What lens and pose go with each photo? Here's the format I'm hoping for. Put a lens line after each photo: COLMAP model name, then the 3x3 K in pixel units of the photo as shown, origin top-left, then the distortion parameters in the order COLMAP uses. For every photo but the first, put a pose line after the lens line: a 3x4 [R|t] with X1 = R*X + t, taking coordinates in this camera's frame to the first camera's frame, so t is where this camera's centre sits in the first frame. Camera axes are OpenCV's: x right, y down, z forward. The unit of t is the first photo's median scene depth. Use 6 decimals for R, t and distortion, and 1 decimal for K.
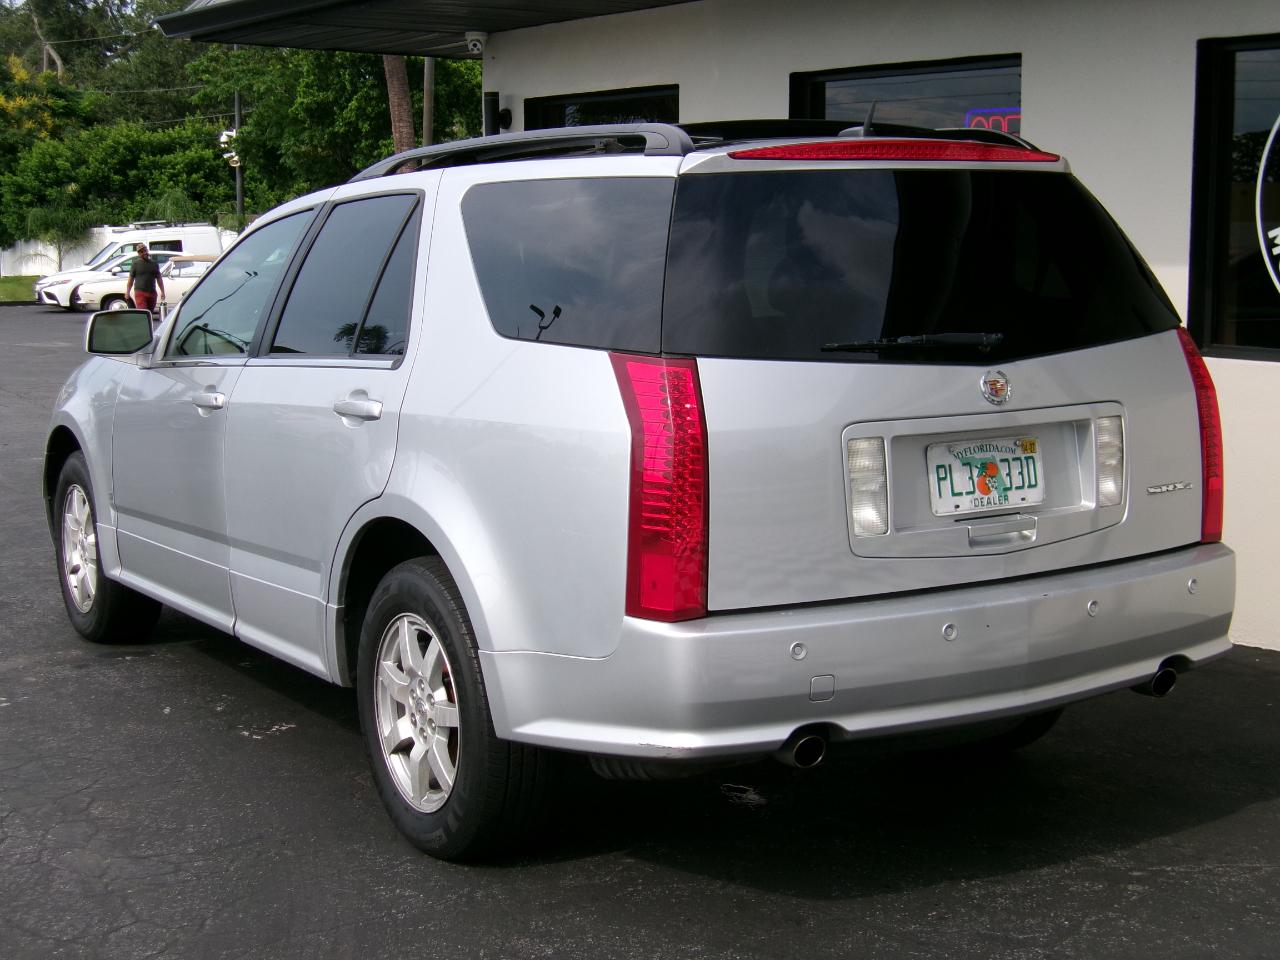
lens RADIAL K [[1978.1, 0, 641.2], [0, 1978.1, 482.7], [0, 0, 1]] dist [-0.093776, -0.096277]
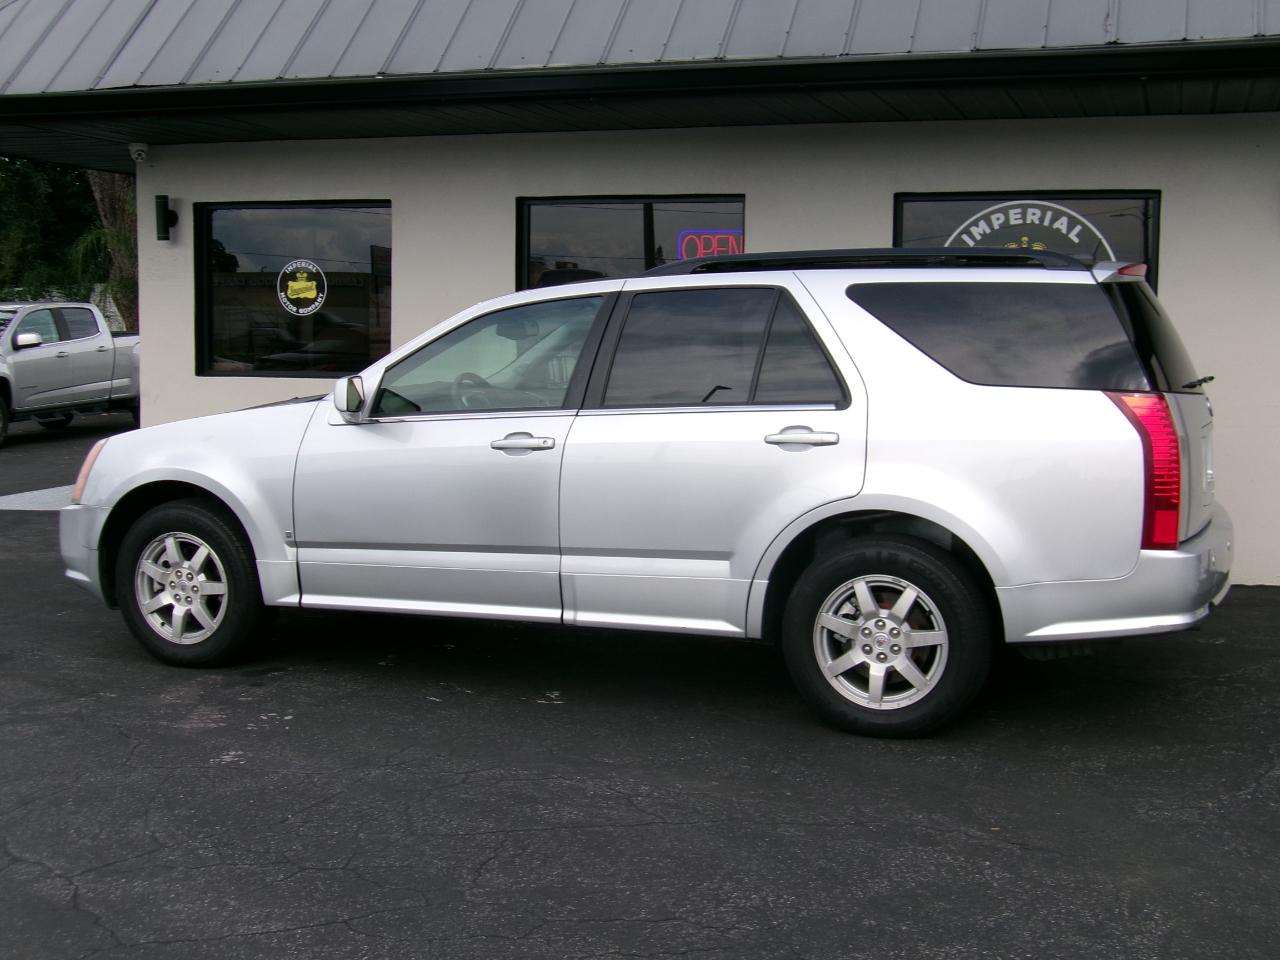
lens RADIAL K [[1558.9, 0, 641.8], [0, 1558.9, 482.2], [0, 0, 1]] dist [-0.003018, -0.003043]
pose [[0.797594, -0.059682, 0.600235, -0.951469], [0.070556, 0.997493, 0.005427, -0.021396], [-0.599054, 0.038022, 0.799806, 0.174304]]
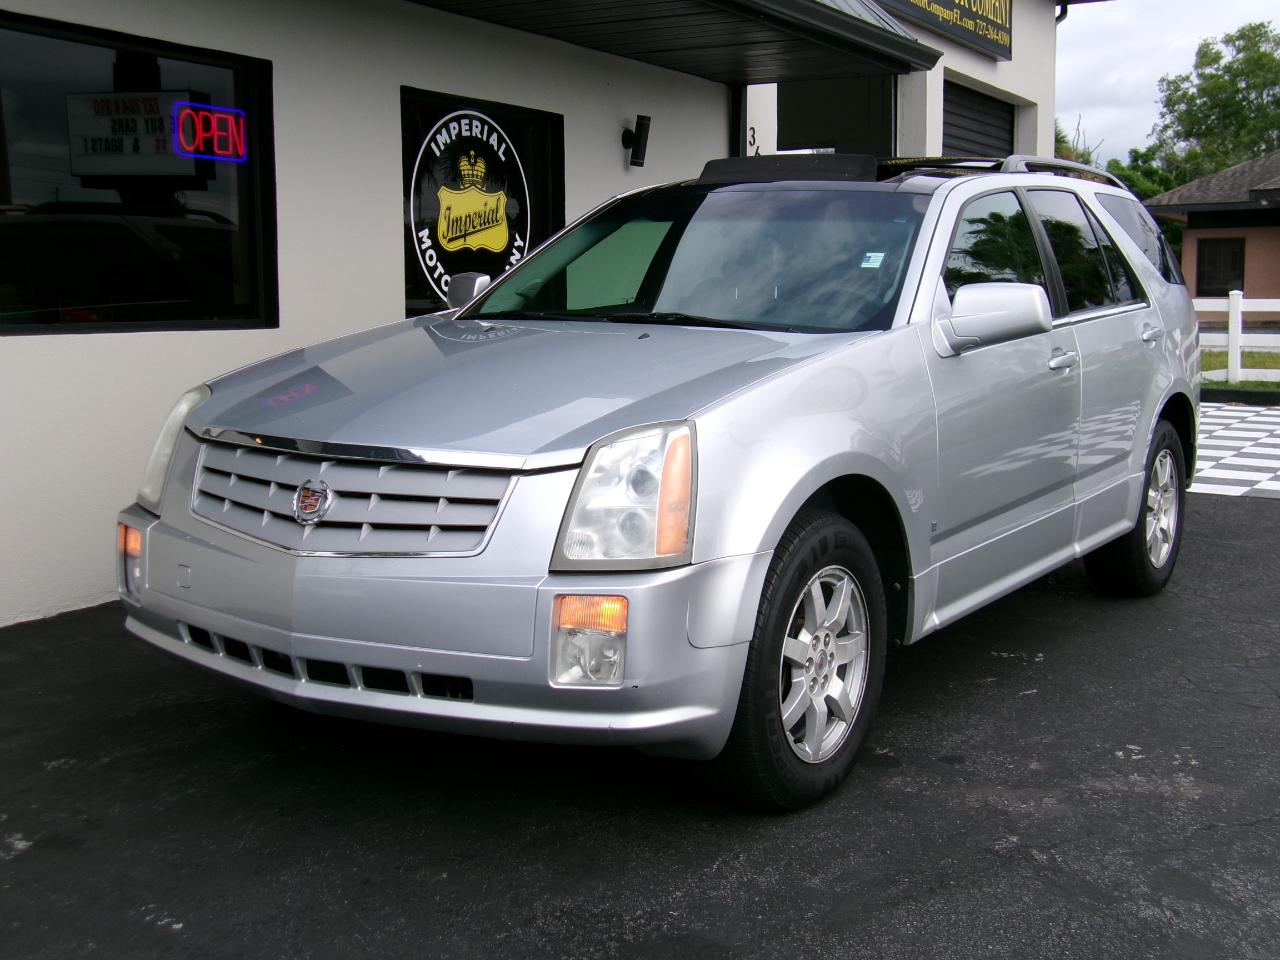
lens RADIAL K [[1563.6, 0, 642.8], [0, 1563.6, 476.7], [0, 0, 1]] dist [-0.019680, 0.072693]
pose [[-0.432289, -0.107921, 0.895253, -1.117266], [0.115812, 0.977945, 0.173811, -0.193825], [-0.894267, 0.178818, -0.410257, 1.950586]]
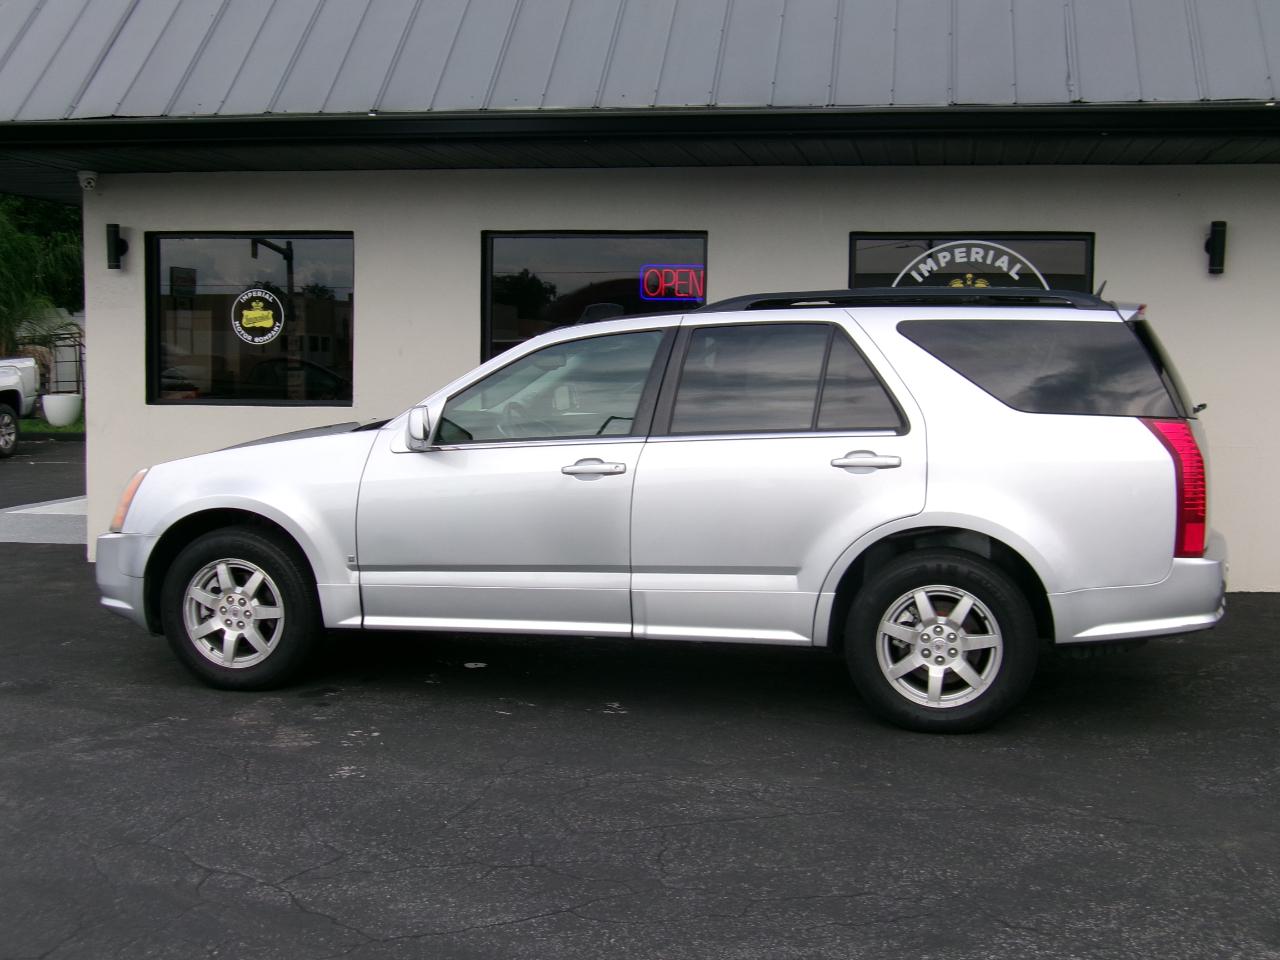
lens RADIAL K [[1560.4, 0, 640.7], [0, 1560.4, 484.1], [0, 0, 1]] dist [-0.006866, 0.016296]
pose [[0.705966, -0.059433, 0.705748, -1.188359], [0.081576, 0.996664, 0.002331, -0.039327], [-0.703532, 0.055927, 0.708459, 0.260699]]
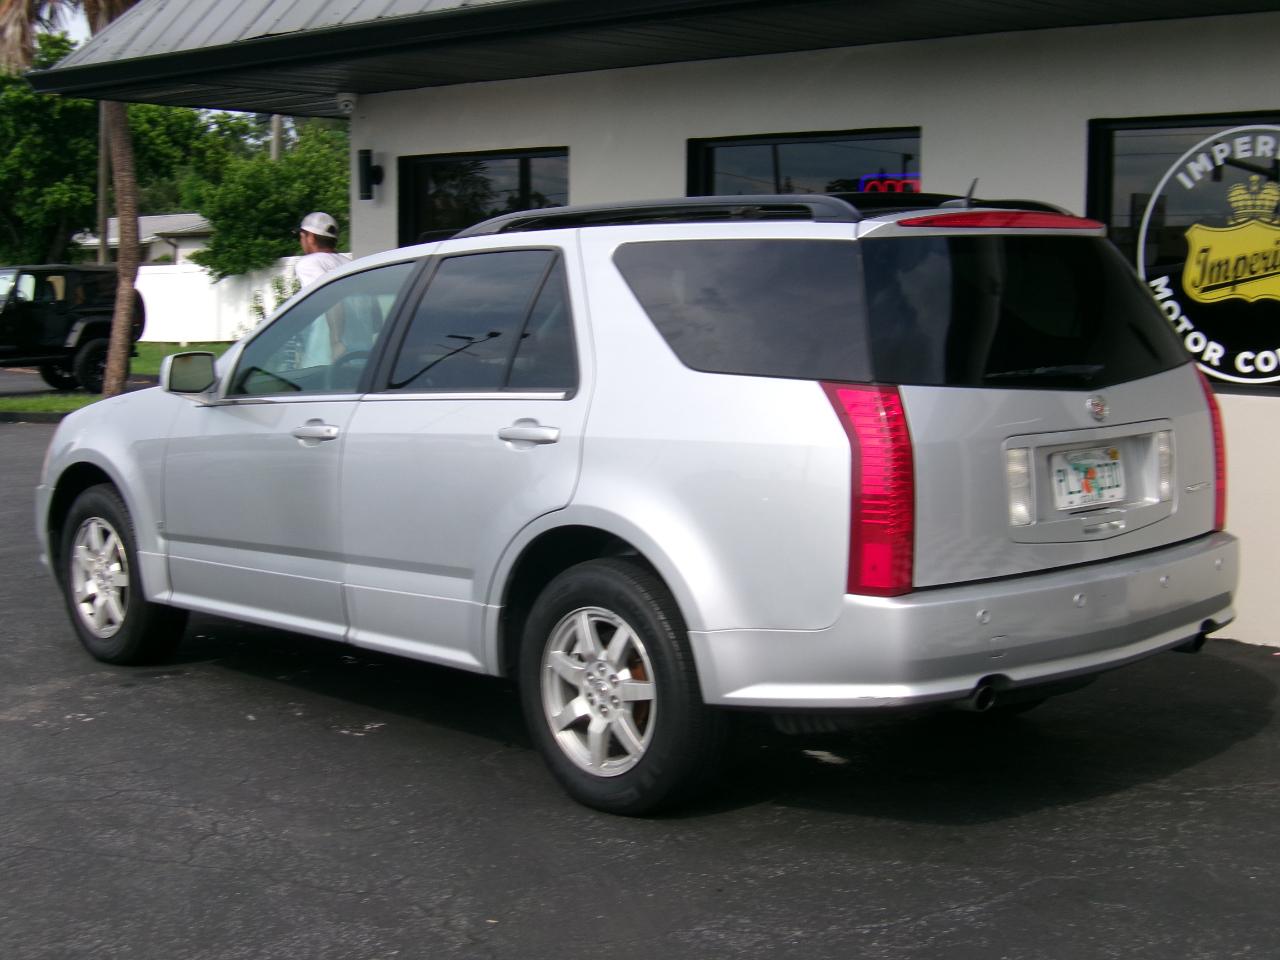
lens RADIAL K [[1978.1, 0, 641.2], [0, 1978.1, 482.7], [0, 0, 1]] dist [-0.093776, -0.096277]
pose [[0.980633, -0.018252, 0.195000, -0.317795], [0.022823, 0.999514, -0.021221, 0.017834], [-0.194518, 0.025261, 0.980574, -0.162232]]
